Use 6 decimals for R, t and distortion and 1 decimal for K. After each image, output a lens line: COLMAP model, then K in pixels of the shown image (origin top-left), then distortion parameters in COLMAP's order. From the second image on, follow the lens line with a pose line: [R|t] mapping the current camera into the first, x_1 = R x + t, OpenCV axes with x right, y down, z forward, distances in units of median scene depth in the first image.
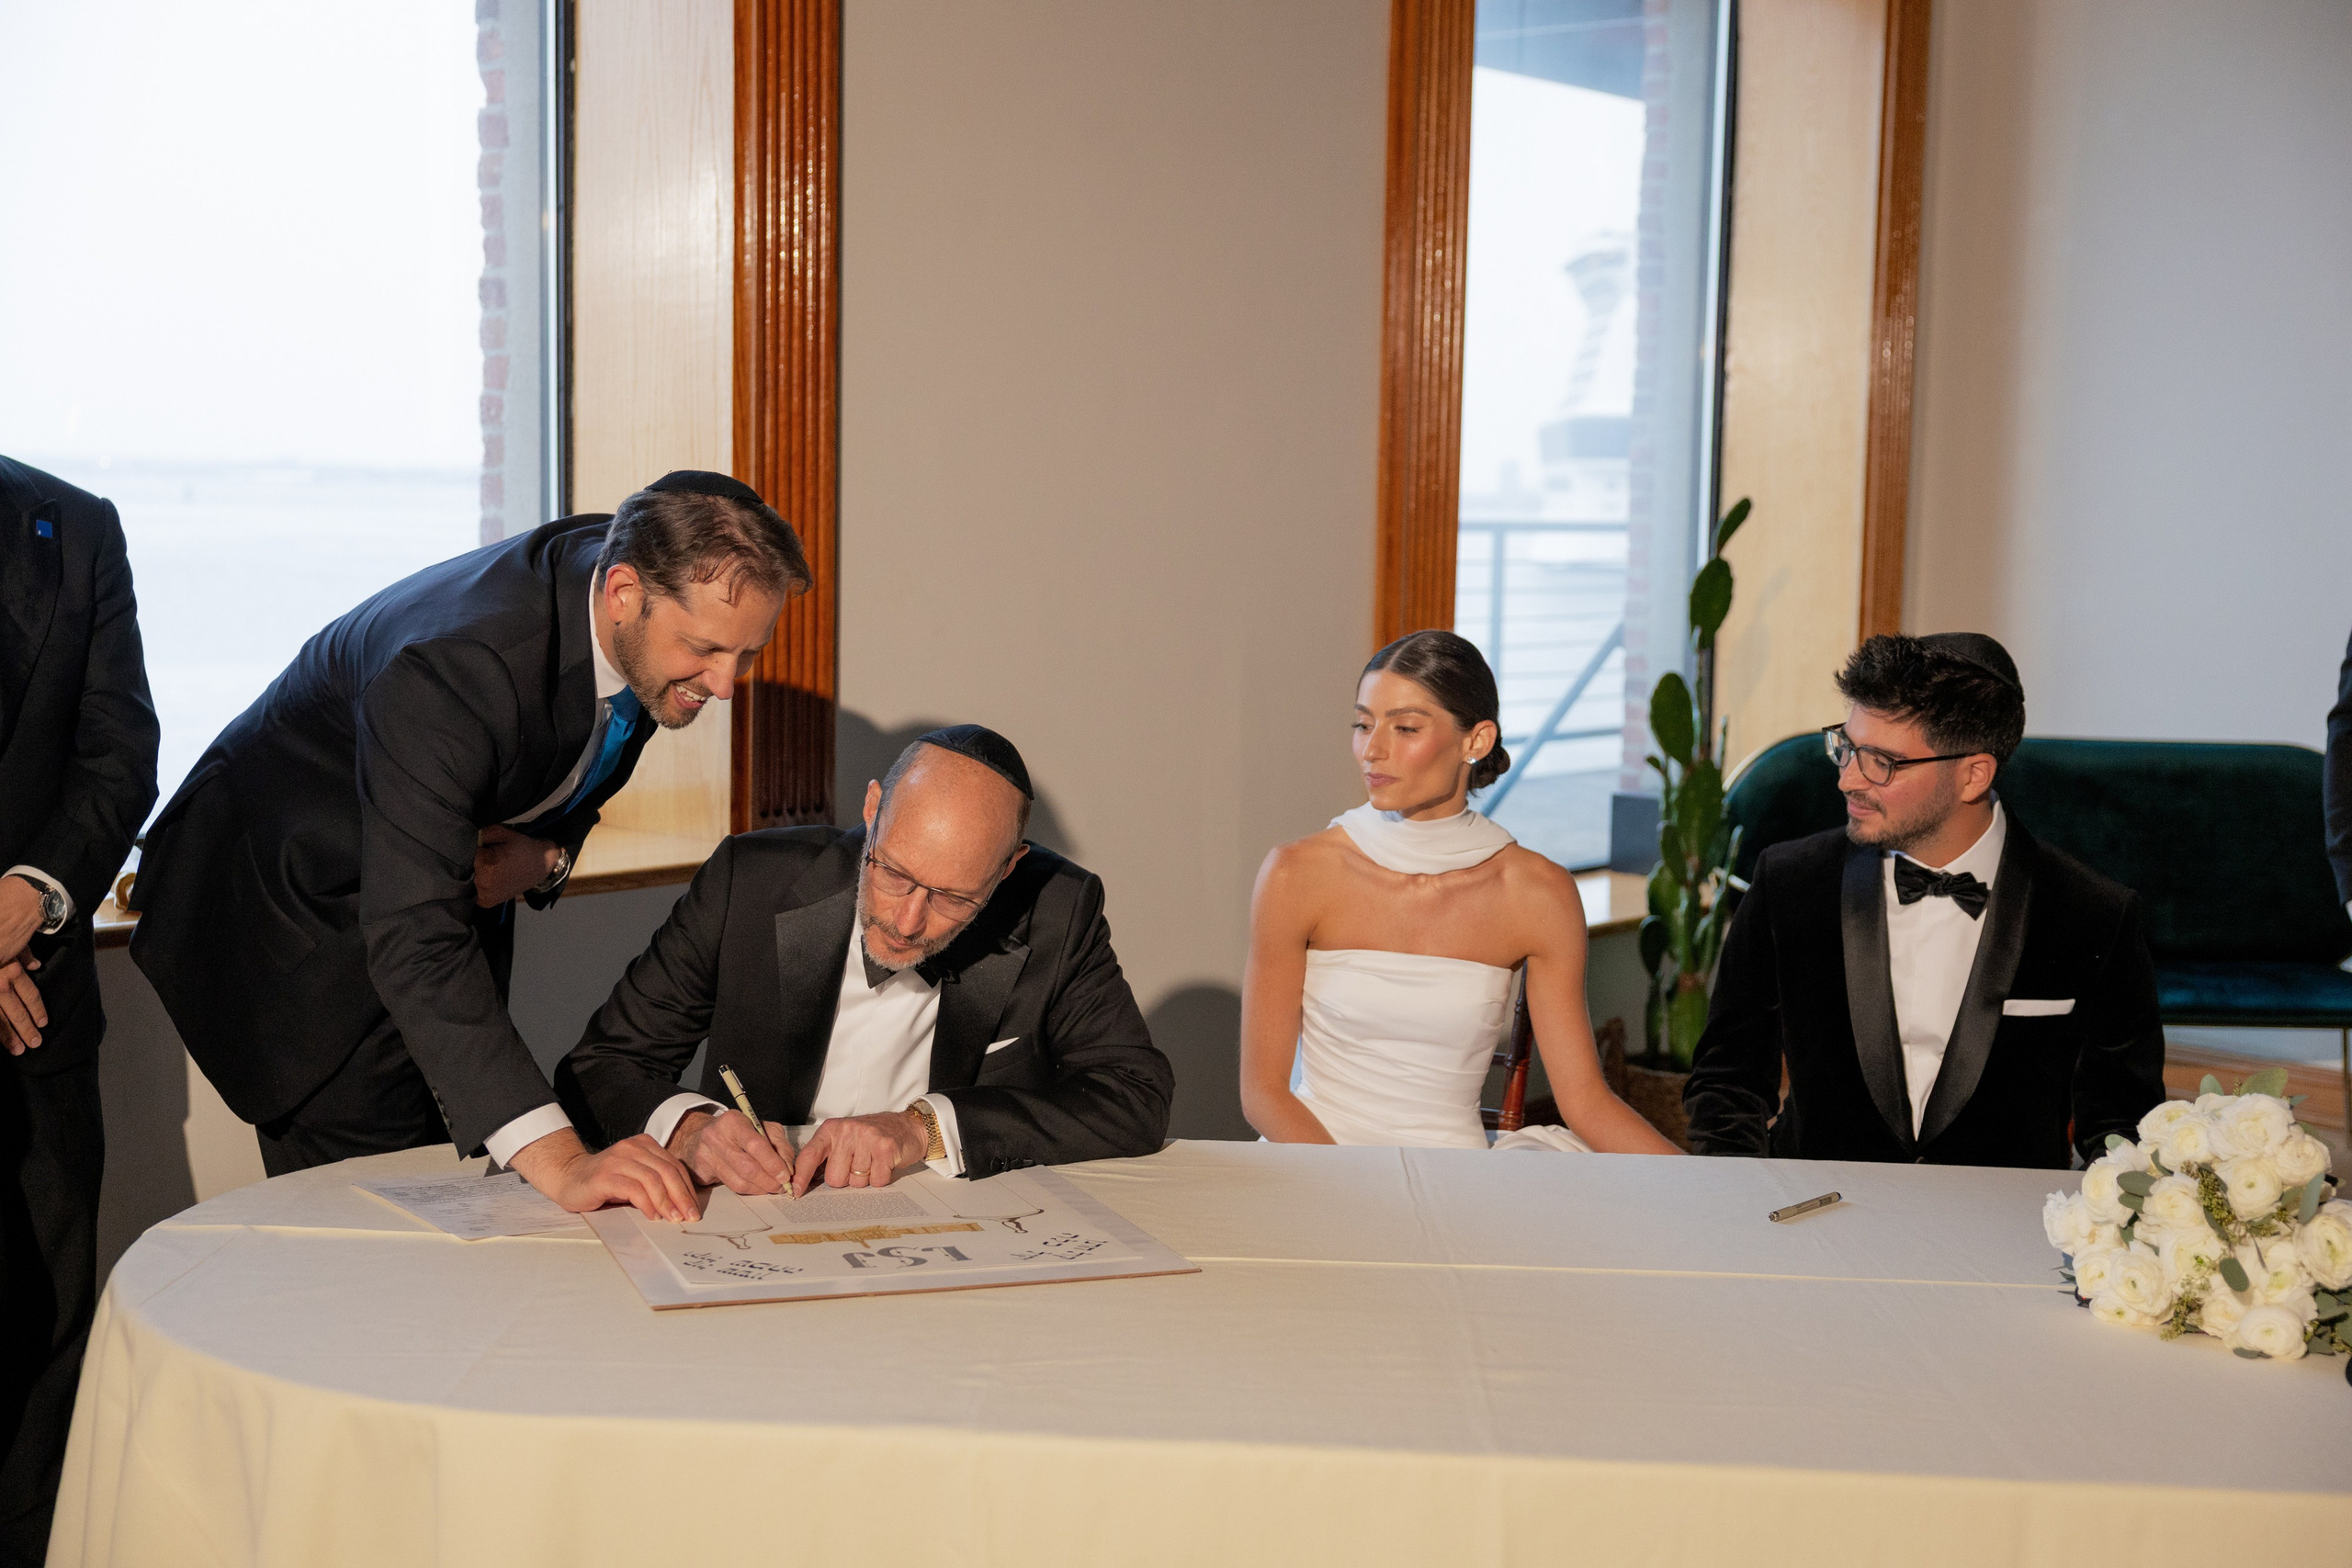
lens RADIAL K [[2784.1, 0, 1183.7], [0, 2784.1, 788.5], [0, 0, 1]] dist [0.011797, -0.020496]
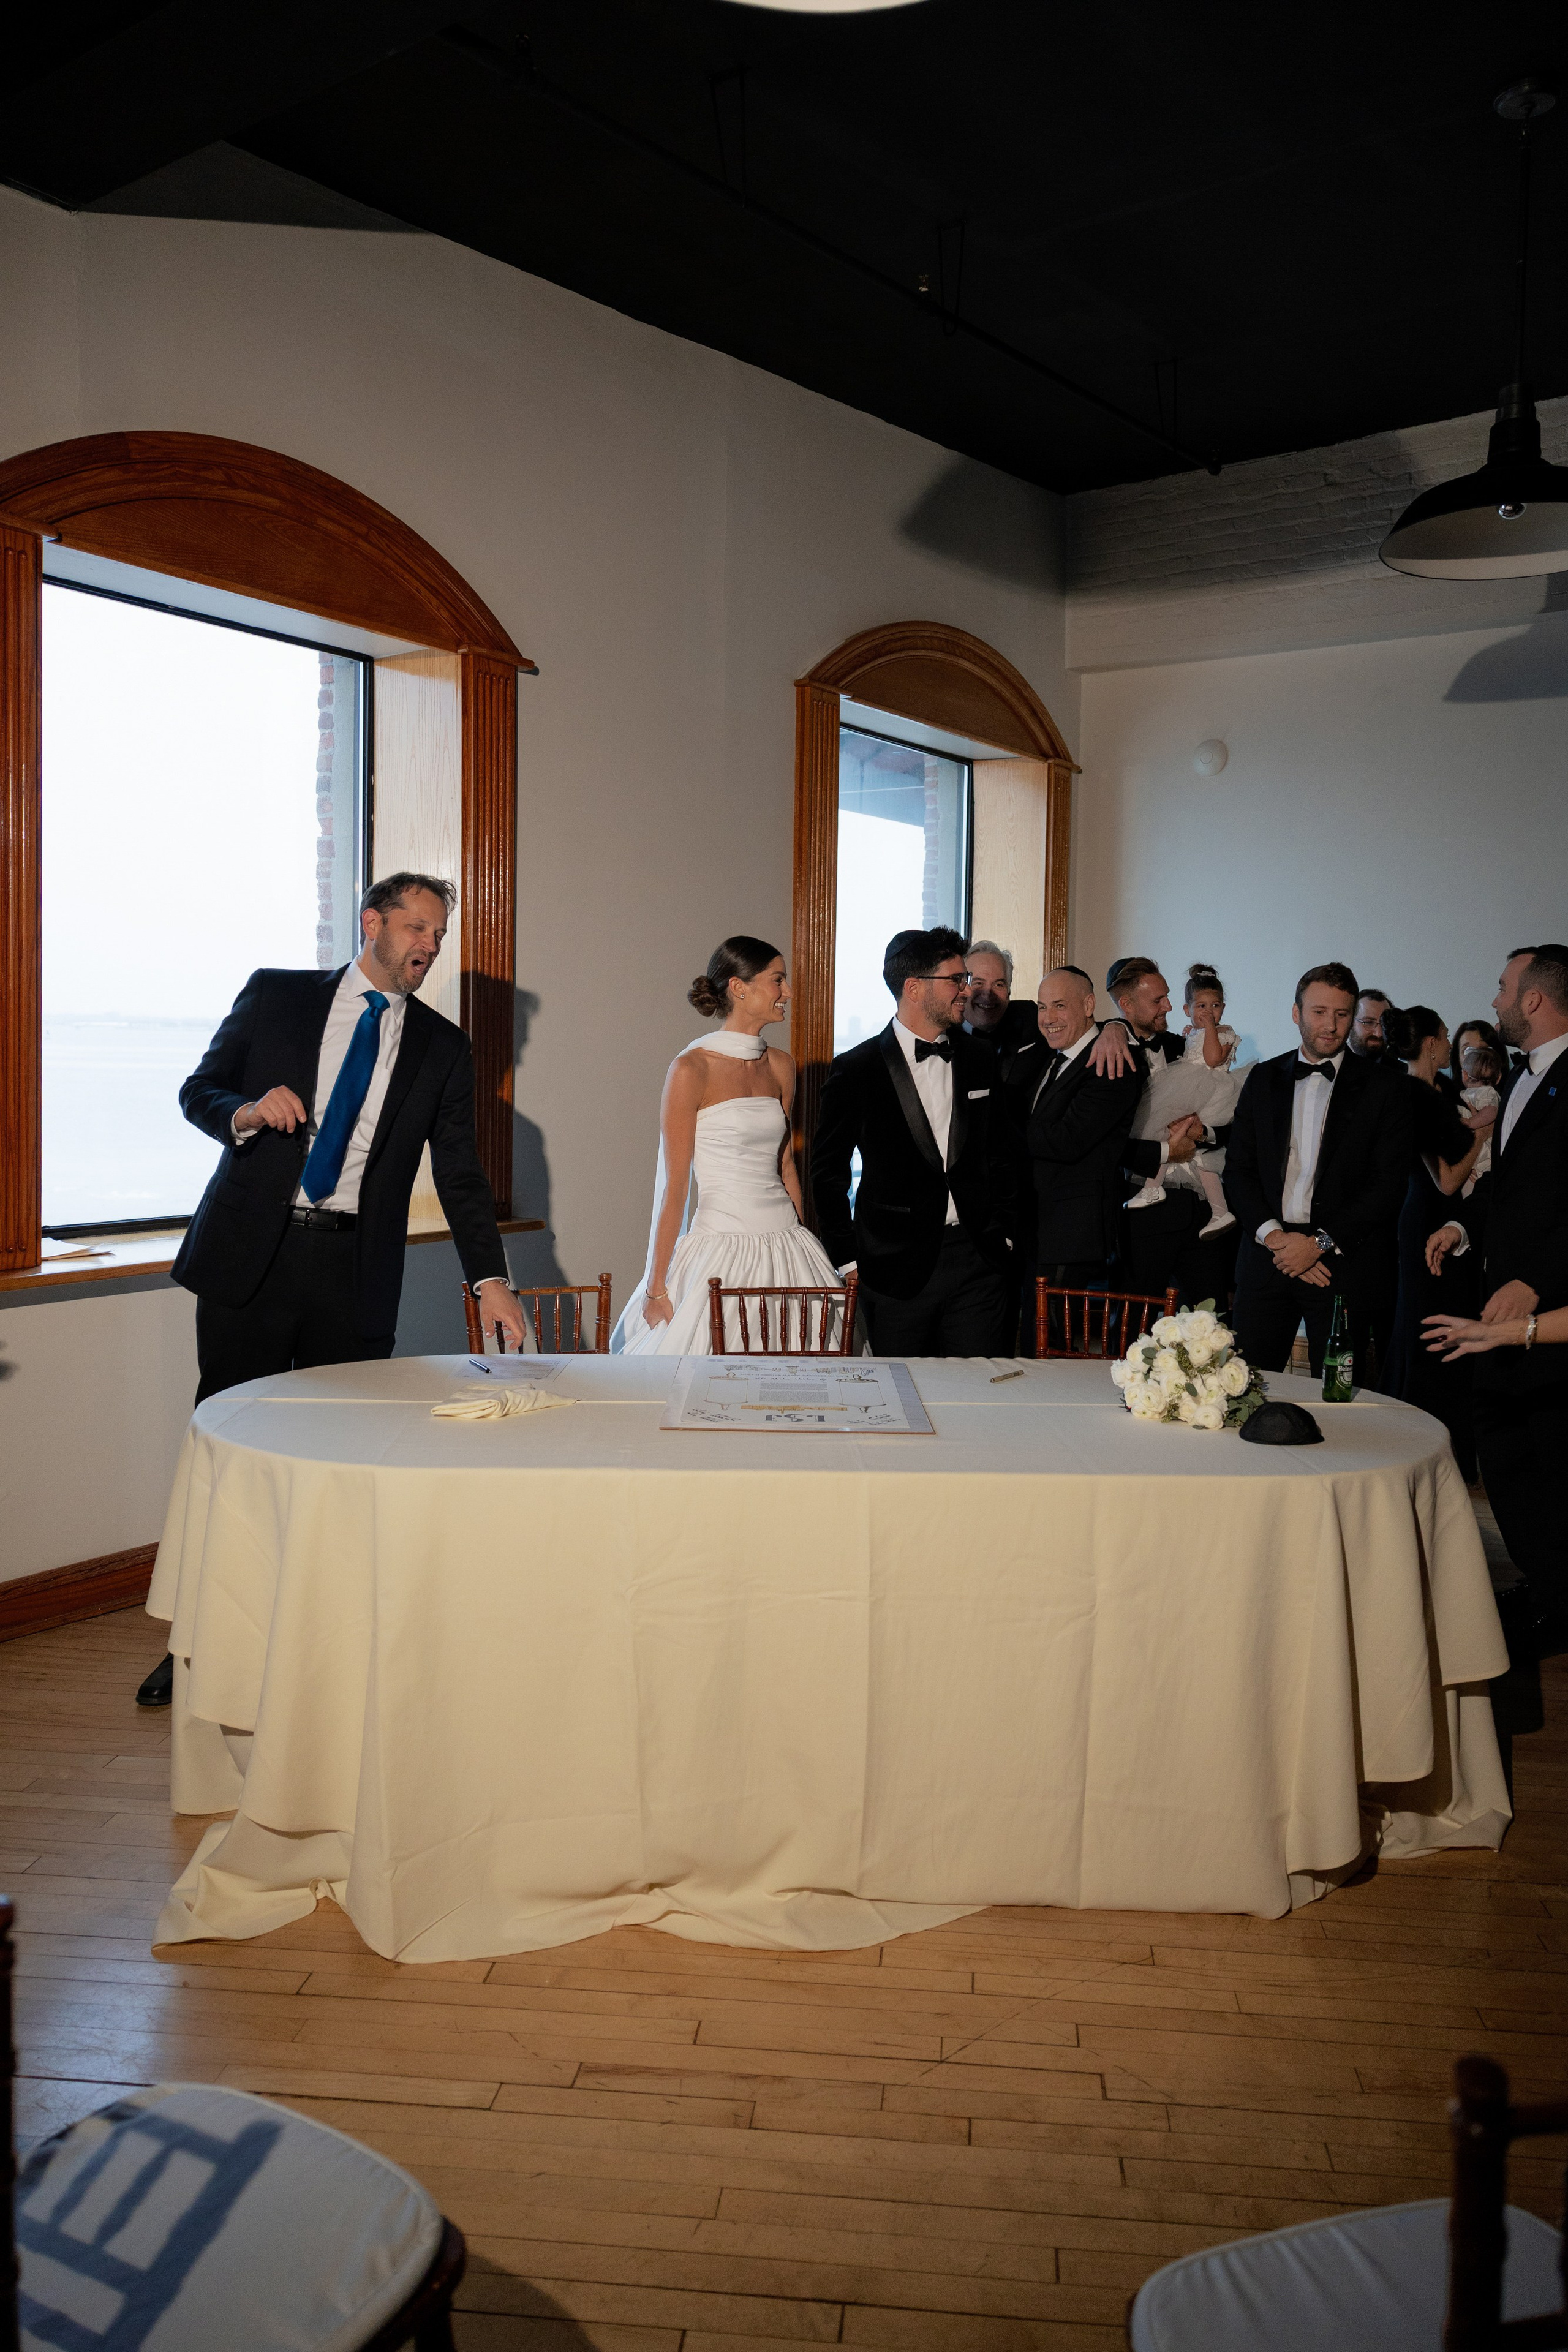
lens RADIAL K [[1629.3, 0, 870.2], [0, 1629.3, 1115.3], [0, 0, 1]] dist [0.008332, 0.001090]
pose [[0.992060, -0.005563, 0.125641, -0.017505], [0.012762, 0.998317, -0.056566, 0.010688], [-0.125115, 0.057720, 0.990462, -0.116705]]
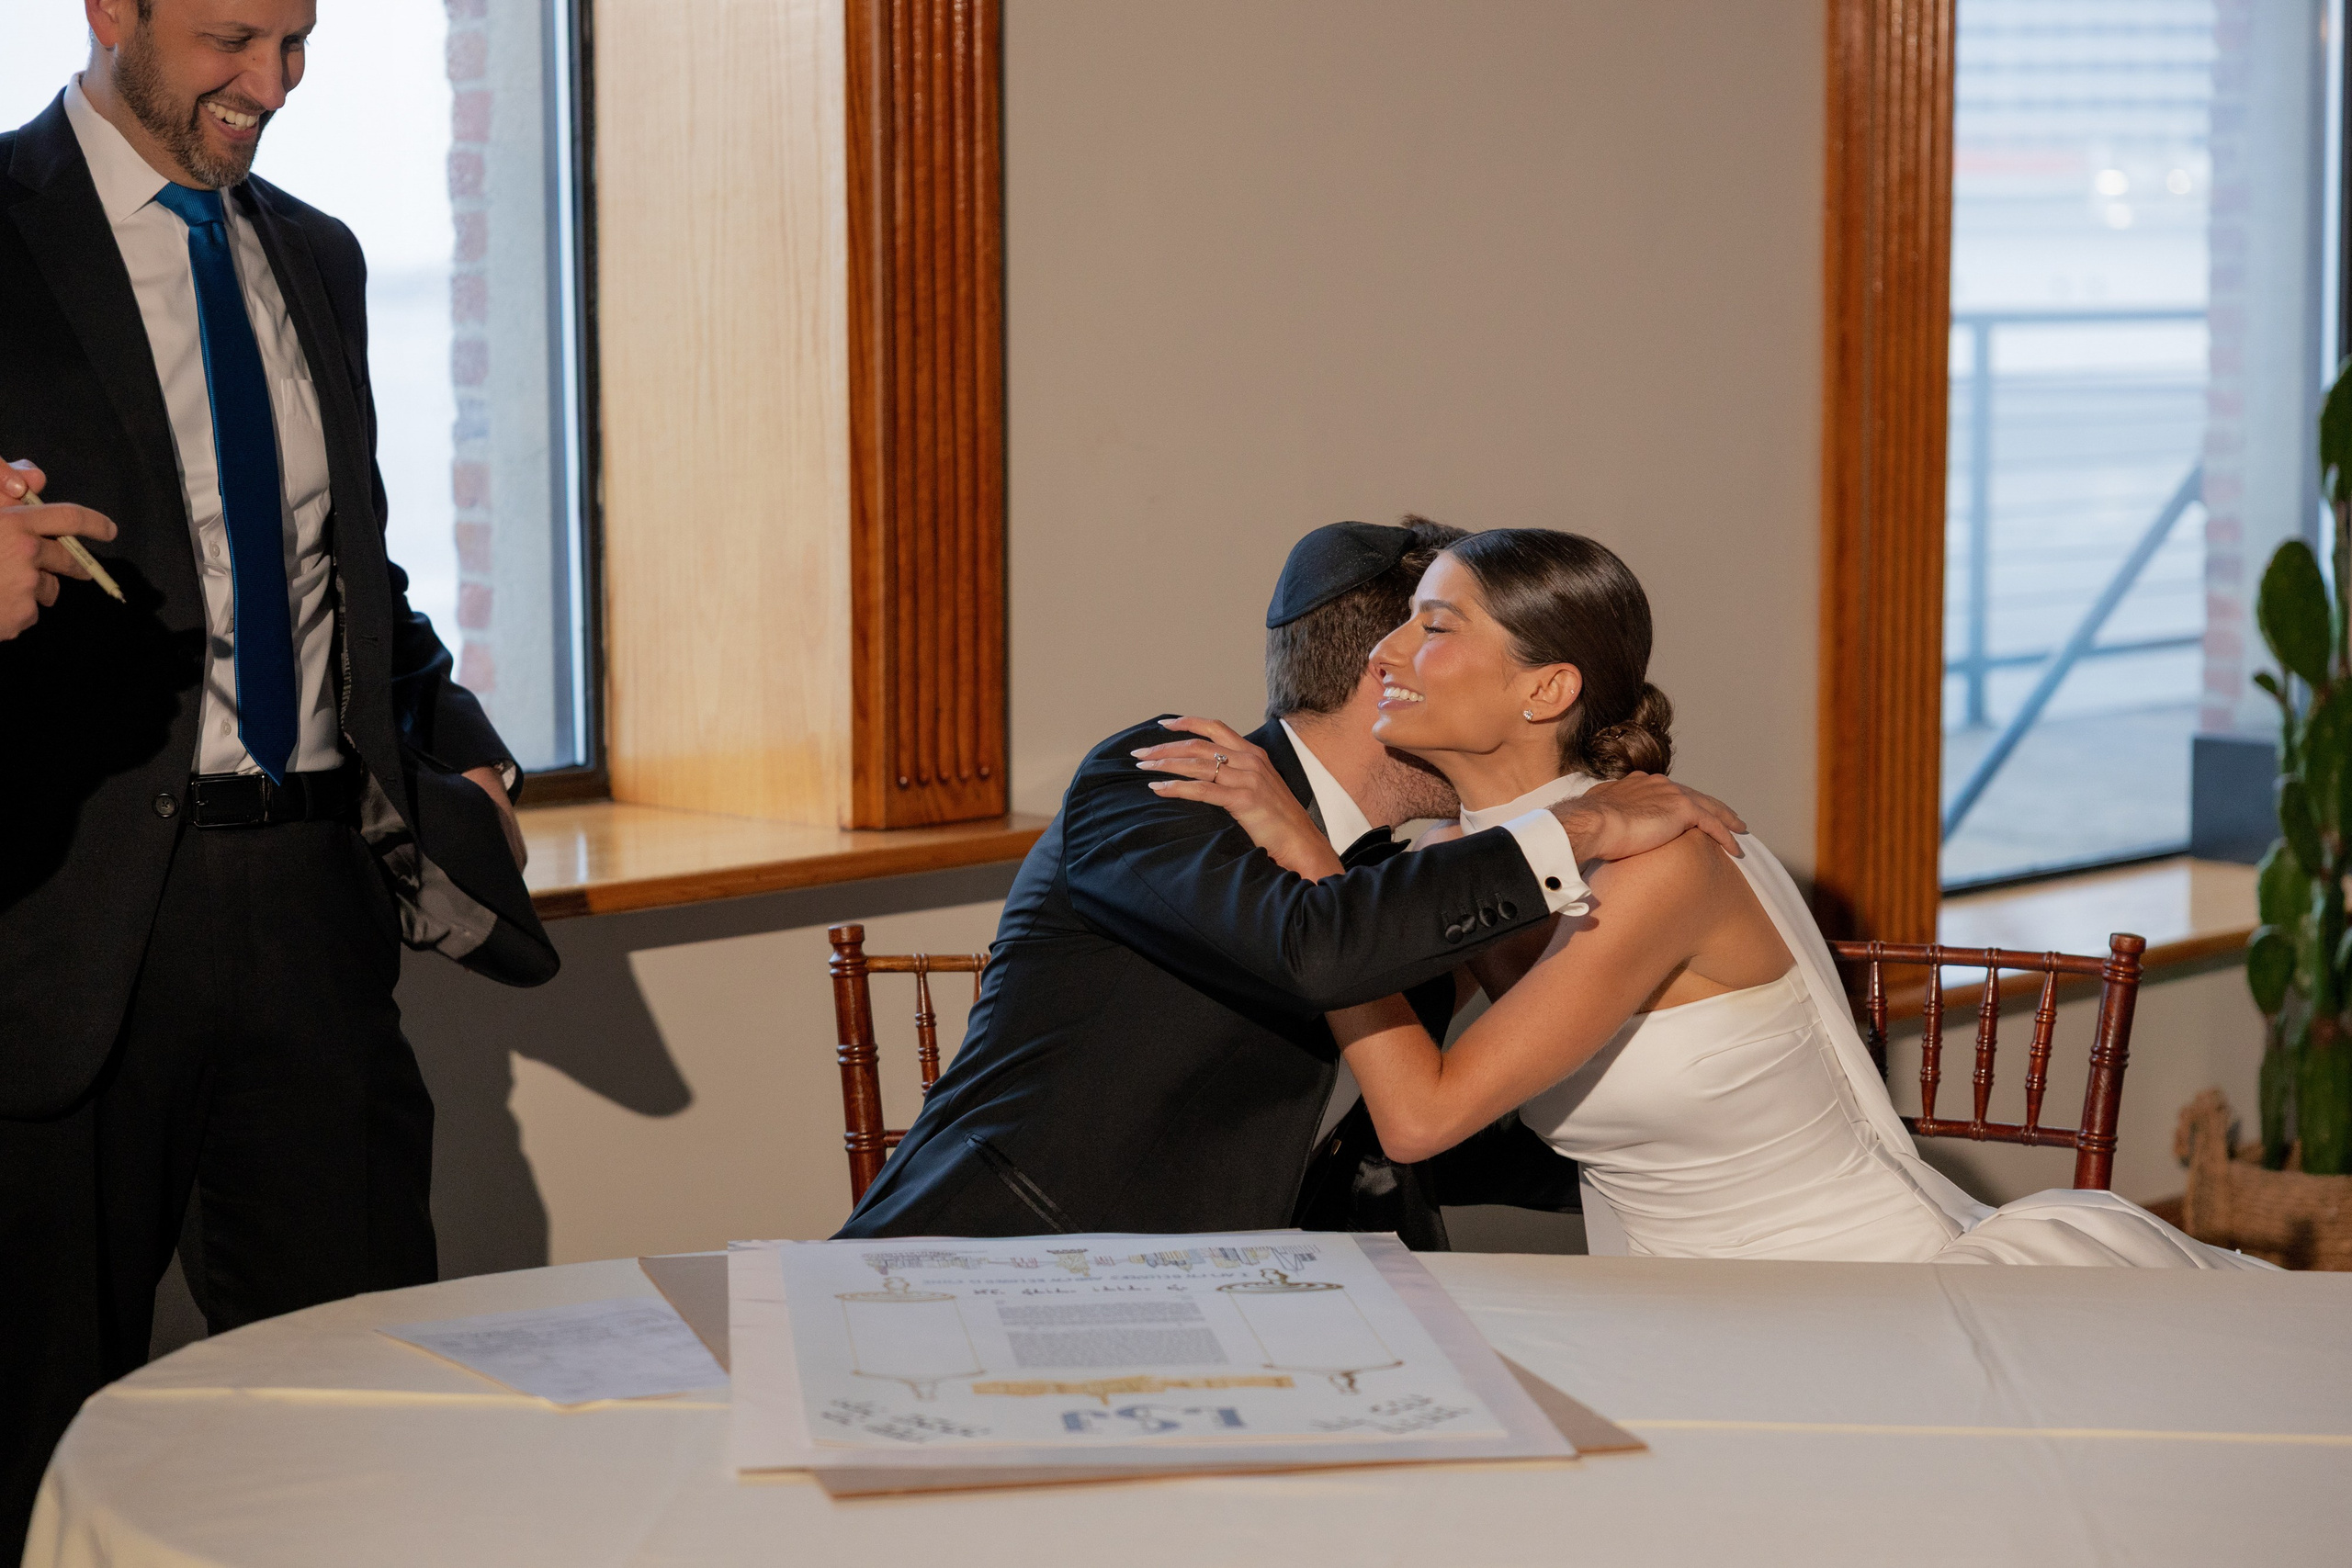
lens RADIAL K [[4471.1, 0, 1171.7], [0, 4471.1, 776.0], [0, 0, 1]] dist [0.026650, 0.155124]
pose [[0.997997, -0.018620, -0.060453, -0.019640], [0.018850, 0.999817, 0.003240, 0.004154], [0.060381, -0.004373, 0.998166, -0.032373]]
